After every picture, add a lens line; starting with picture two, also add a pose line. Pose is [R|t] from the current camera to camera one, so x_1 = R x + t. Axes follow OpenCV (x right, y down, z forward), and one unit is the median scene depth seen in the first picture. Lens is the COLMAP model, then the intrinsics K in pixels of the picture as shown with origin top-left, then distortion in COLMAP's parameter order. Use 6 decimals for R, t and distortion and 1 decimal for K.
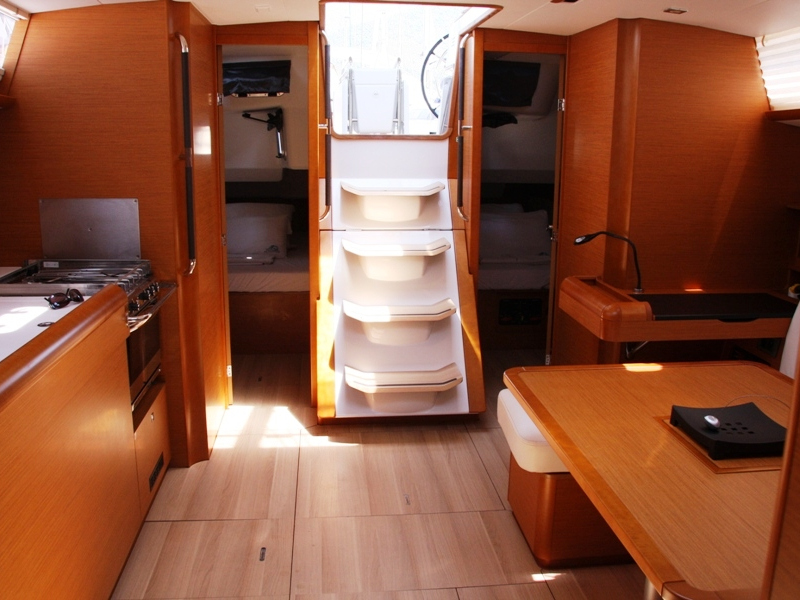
lens RADIAL K [[716.3, 0, 424.6], [0, 716.3, 303.9], [0, 0, 1]] dist [-0.154820, 0.137832]
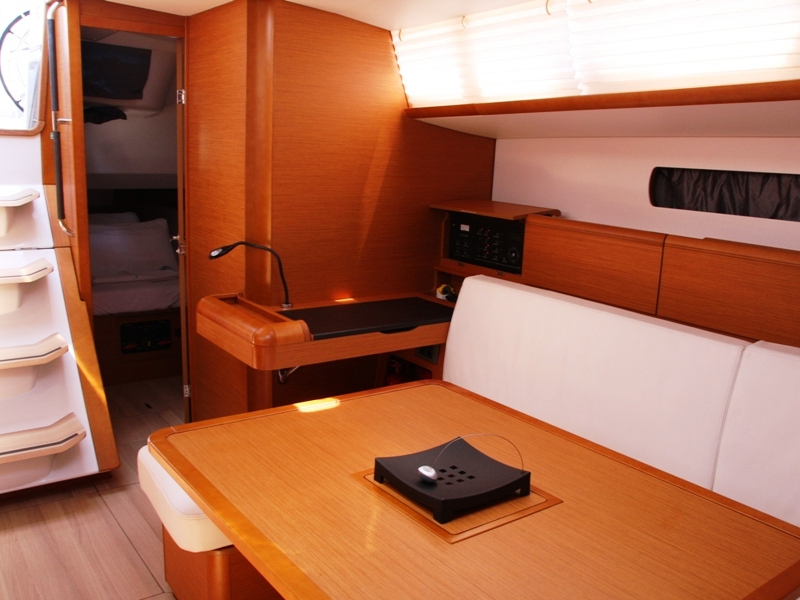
lens RADIAL K [[716.3, 0, 424.6], [0, 716.3, 303.9], [0, 0, 1]] dist [-0.154820, 0.137832]
pose [[0.861917, -0.082398, 0.500309, 0.003470], [0.085166, 0.996216, 0.017349, -0.022056], [-0.499845, 0.027656, 0.865673, 0.135924]]
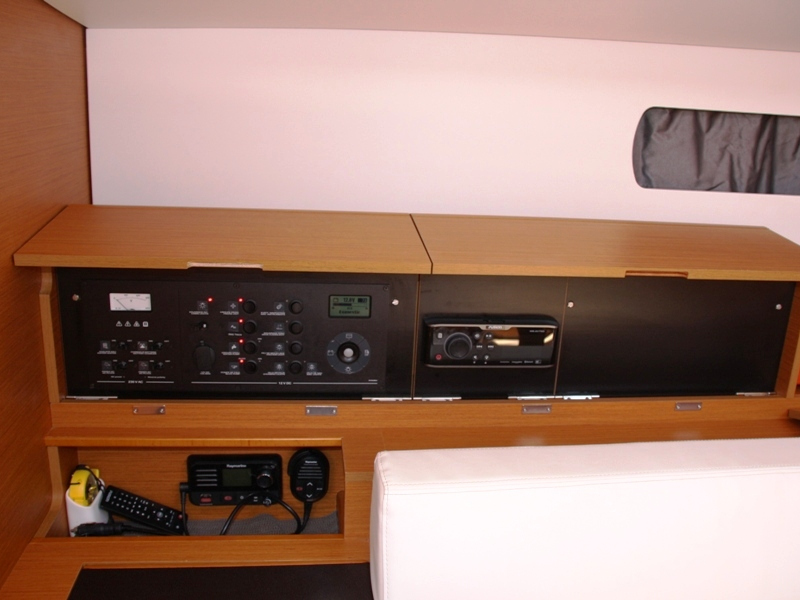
lens RADIAL K [[716.3, 0, 424.6], [0, 716.3, 303.9], [0, 0, 1]] dist [-0.154820, 0.137832]
pose [[0.005630, -0.290887, 0.956741, 0.221420], [0.184112, 0.940702, 0.284927, -0.156753], [-0.982889, 0.174543, 0.058852, 0.742250]]
